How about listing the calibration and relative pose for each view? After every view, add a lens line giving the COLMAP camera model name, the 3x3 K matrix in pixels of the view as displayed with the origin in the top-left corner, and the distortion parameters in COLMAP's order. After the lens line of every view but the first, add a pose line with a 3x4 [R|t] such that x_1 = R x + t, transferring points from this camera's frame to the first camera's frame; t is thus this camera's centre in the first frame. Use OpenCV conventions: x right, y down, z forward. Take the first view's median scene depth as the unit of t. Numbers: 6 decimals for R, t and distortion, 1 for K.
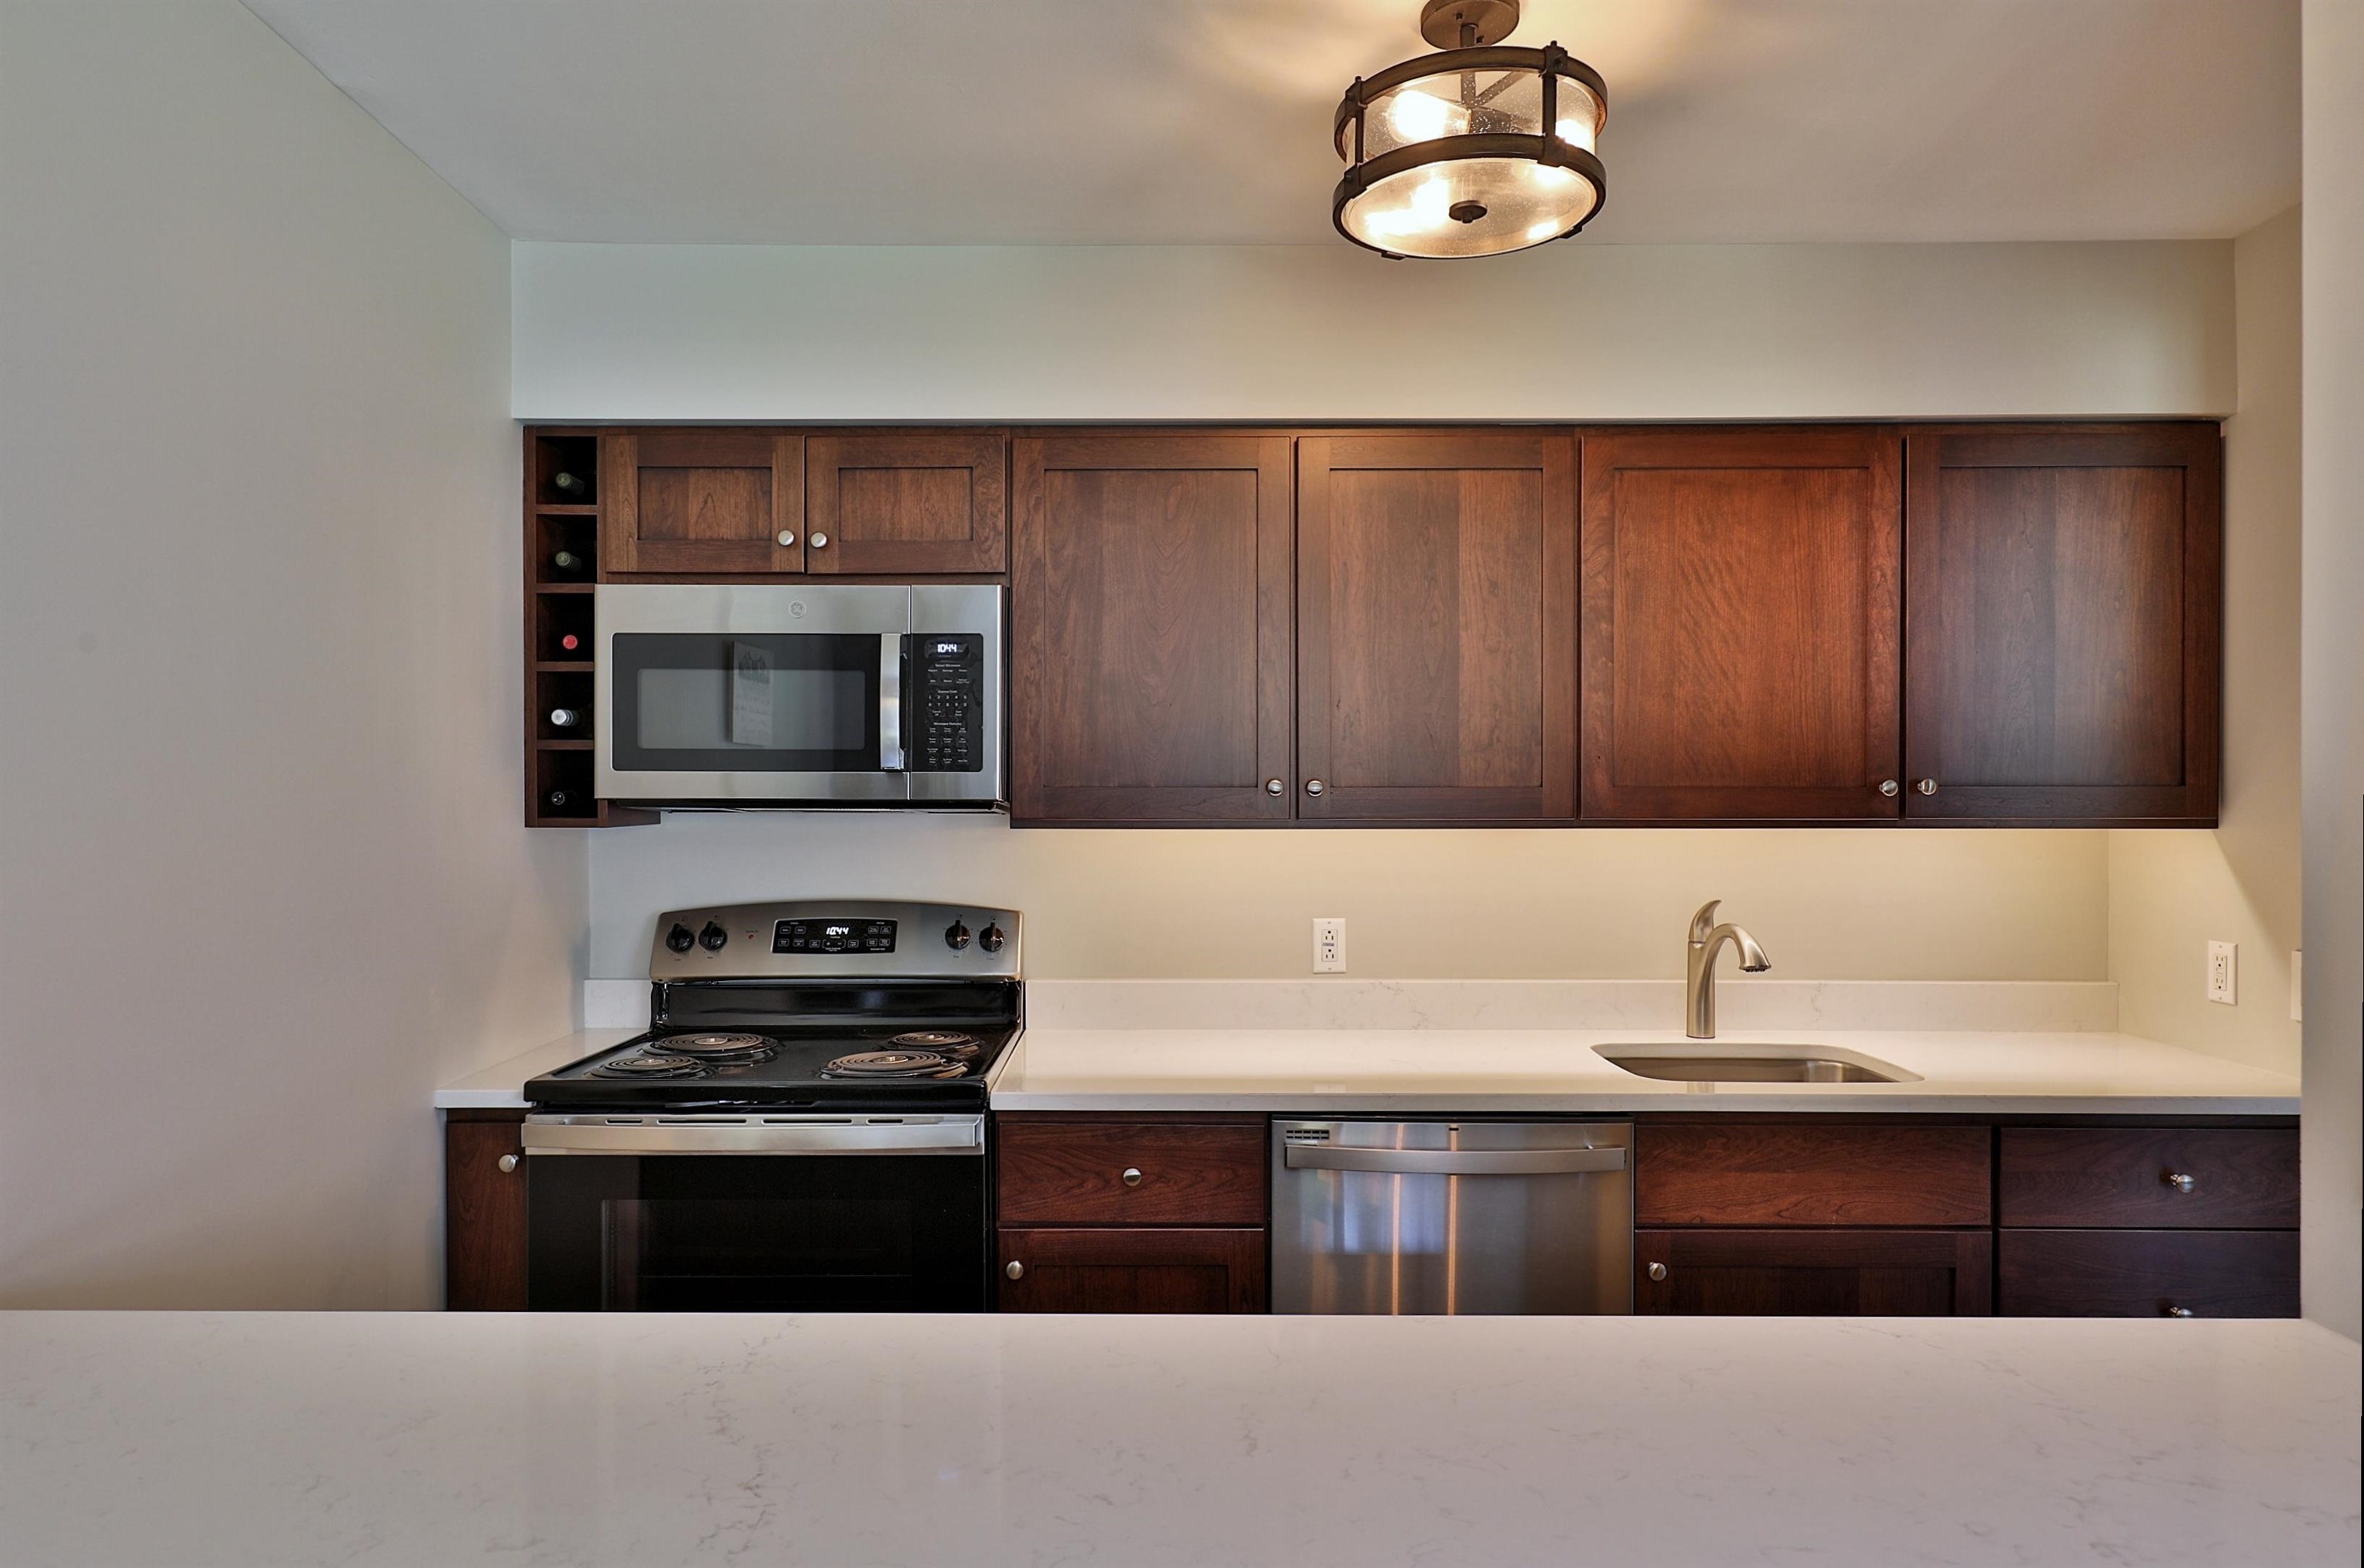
lens RADIAL K [[1352.3, 0, 1182.0], [0, 1352.3, 784.0], [0, 0, 1]] dist [-0.013867, -0.000468]
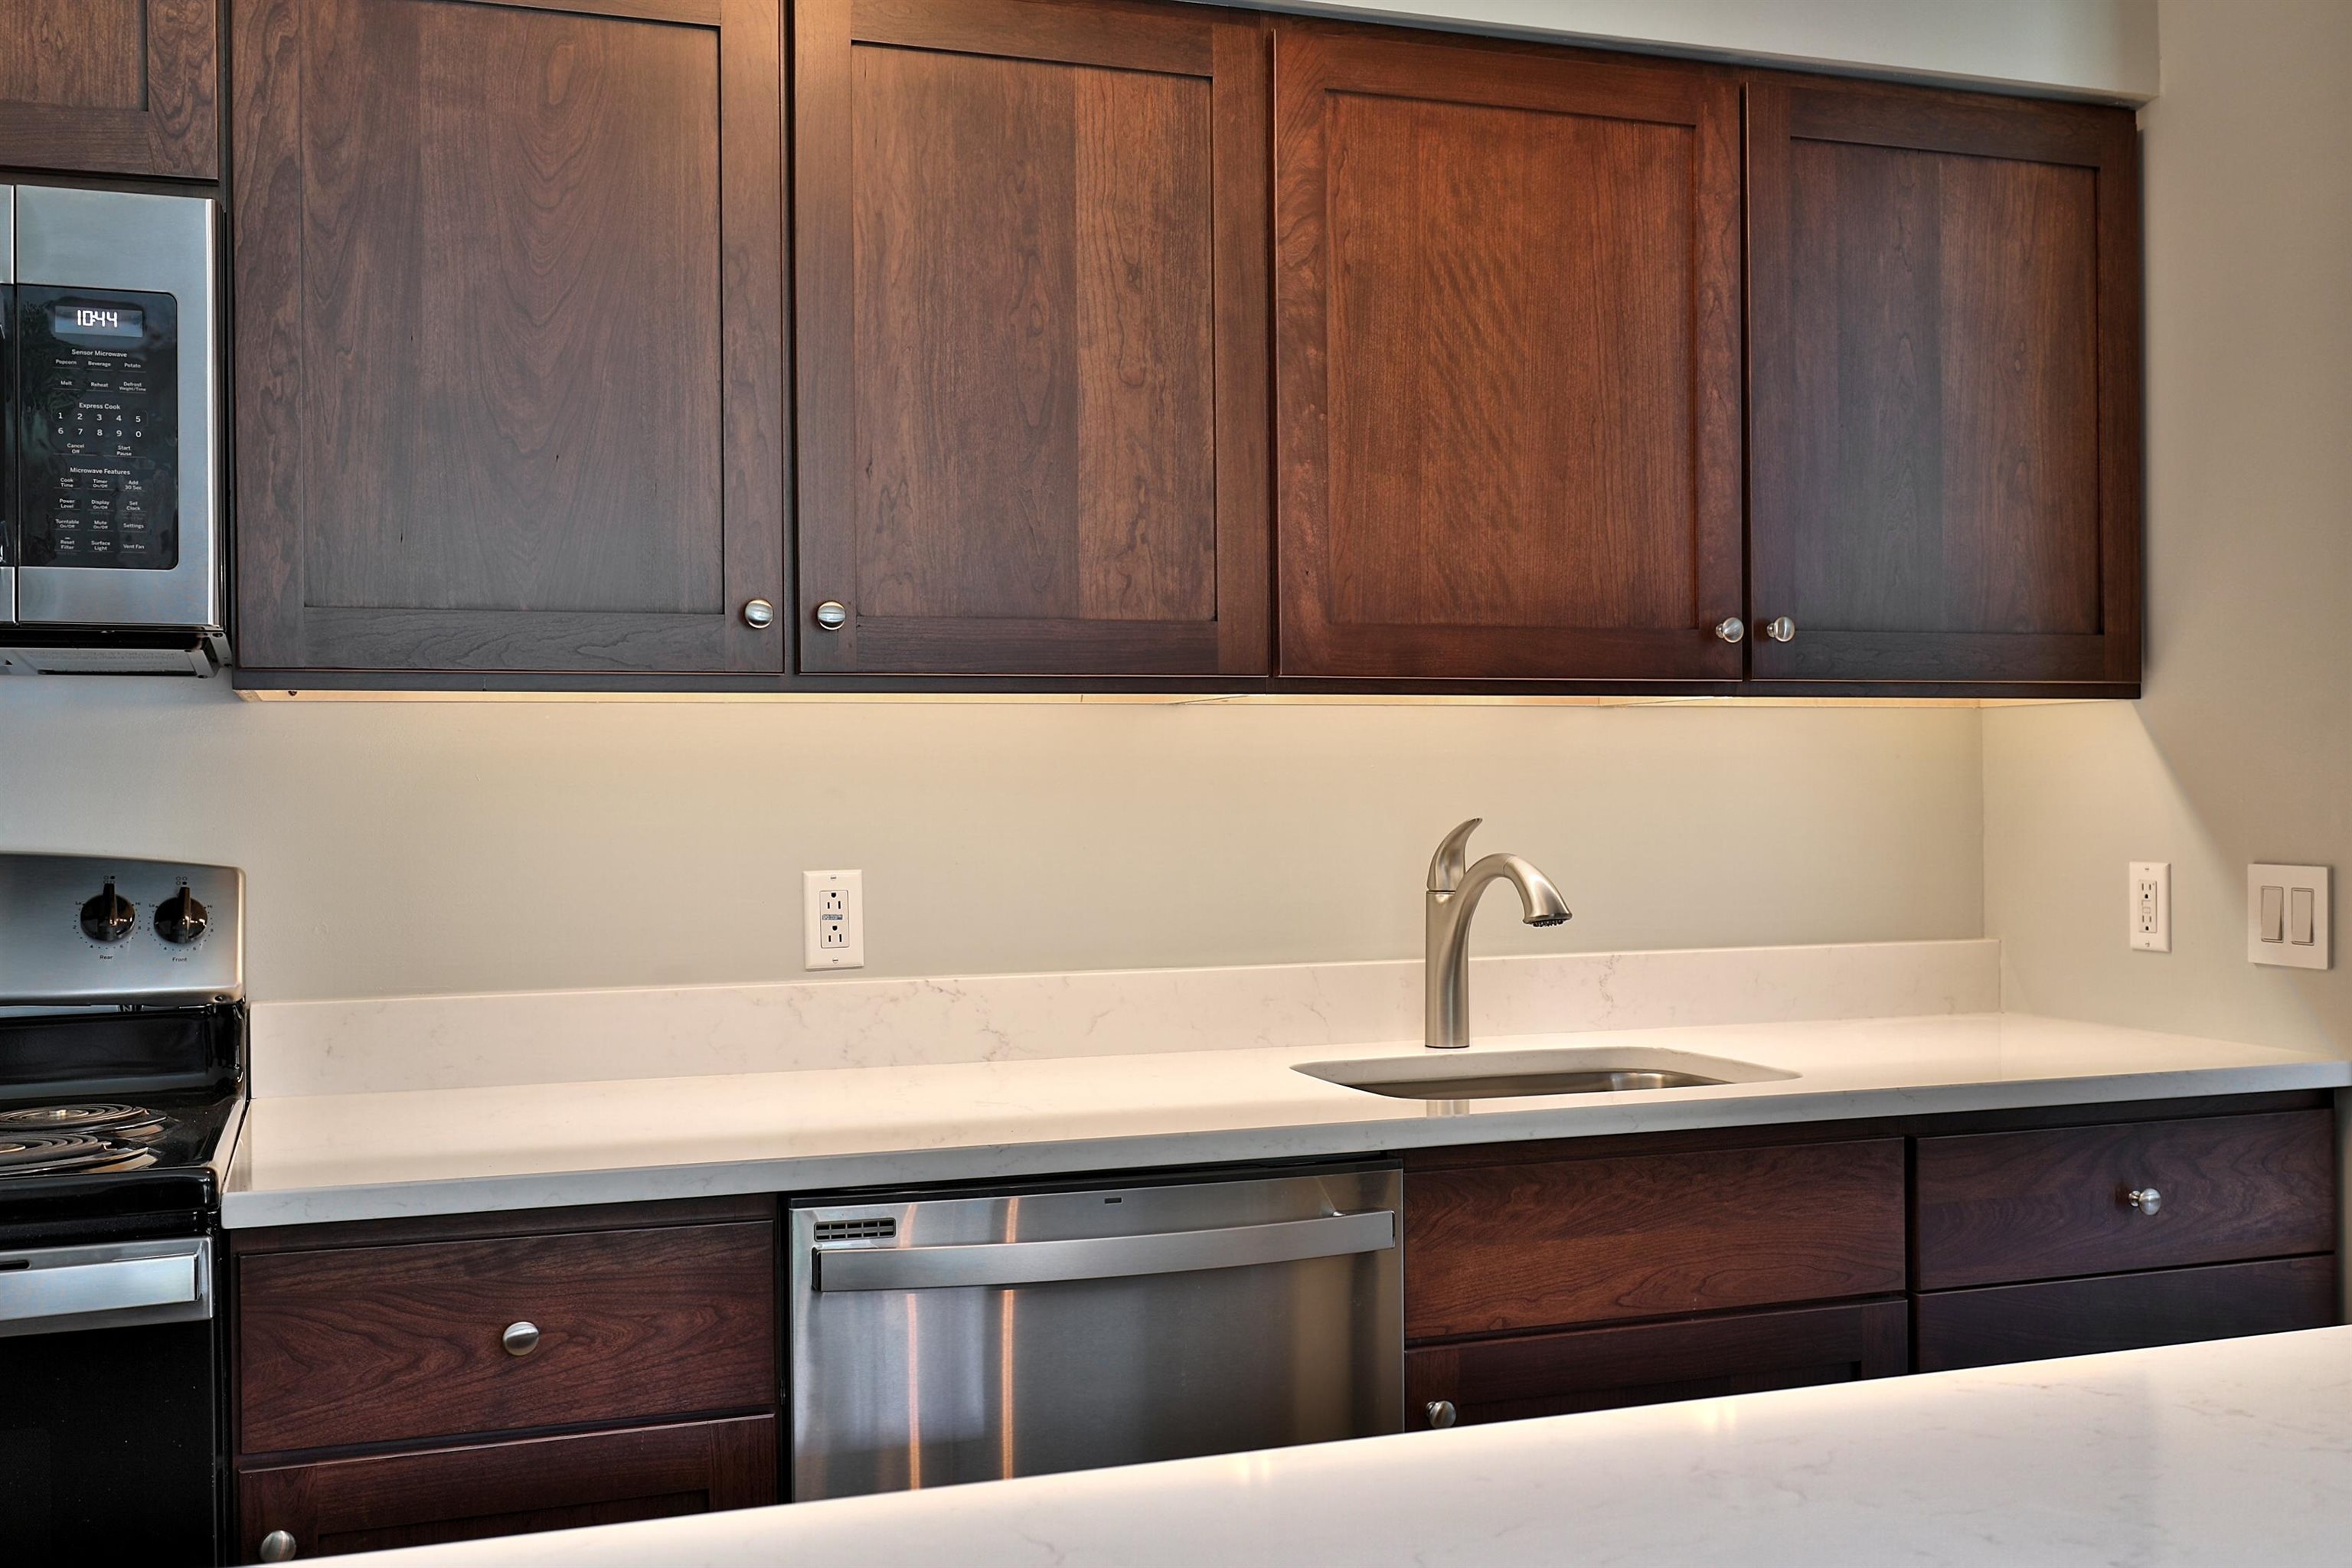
lens RADIAL K [[2206.4, 0, 1176.0], [0, 2206.4, 784.0], [0, 0, 1]] dist [-0.035335, 0.025241]
pose [[0.941286, -0.009373, 0.337480, -0.071973], [0.007587, 0.999949, 0.006610, 0.065737], [-0.337525, -0.003661, 0.941309, 0.108994]]
